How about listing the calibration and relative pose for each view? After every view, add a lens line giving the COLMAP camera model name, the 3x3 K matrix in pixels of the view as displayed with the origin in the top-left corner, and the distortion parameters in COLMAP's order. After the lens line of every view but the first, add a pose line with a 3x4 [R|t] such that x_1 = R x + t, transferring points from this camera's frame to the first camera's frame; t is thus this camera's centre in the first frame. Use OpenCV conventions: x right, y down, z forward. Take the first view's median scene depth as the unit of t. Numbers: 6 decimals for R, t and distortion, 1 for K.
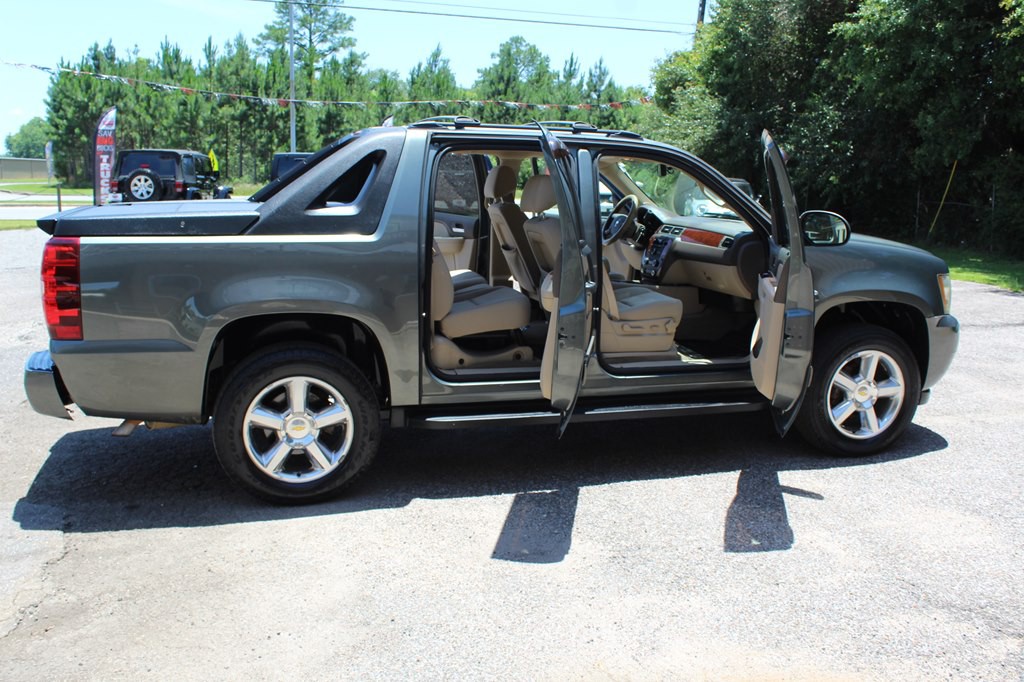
lens RADIAL K [[992.1, 0, 556.4], [0, 992.1, 401.2], [0, 0, 1]] dist [-0.095196, 0.000000]
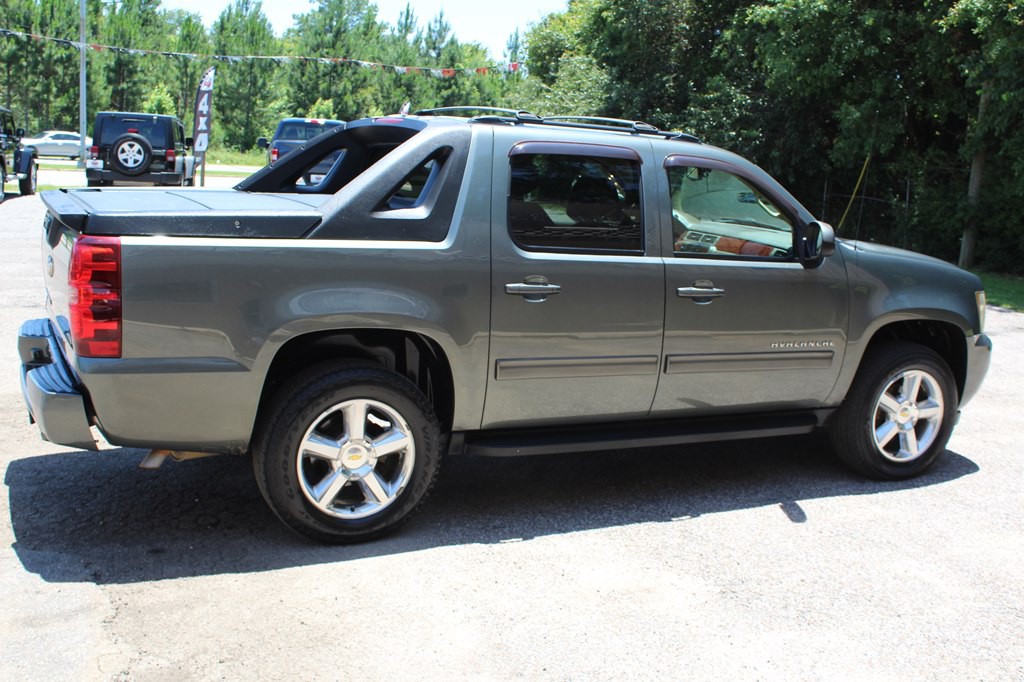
lens RADIAL K [[1134.8, 0, 578.5], [0, 1134.8, 423.0], [0, 0, 1]] dist [-0.069131, 0.000000]
pose [[0.982470, -0.000410, 0.186422, -0.210430], [-0.002541, 0.999875, 0.015587, -0.016449], [-0.186405, -0.015788, 0.982346, -0.029575]]
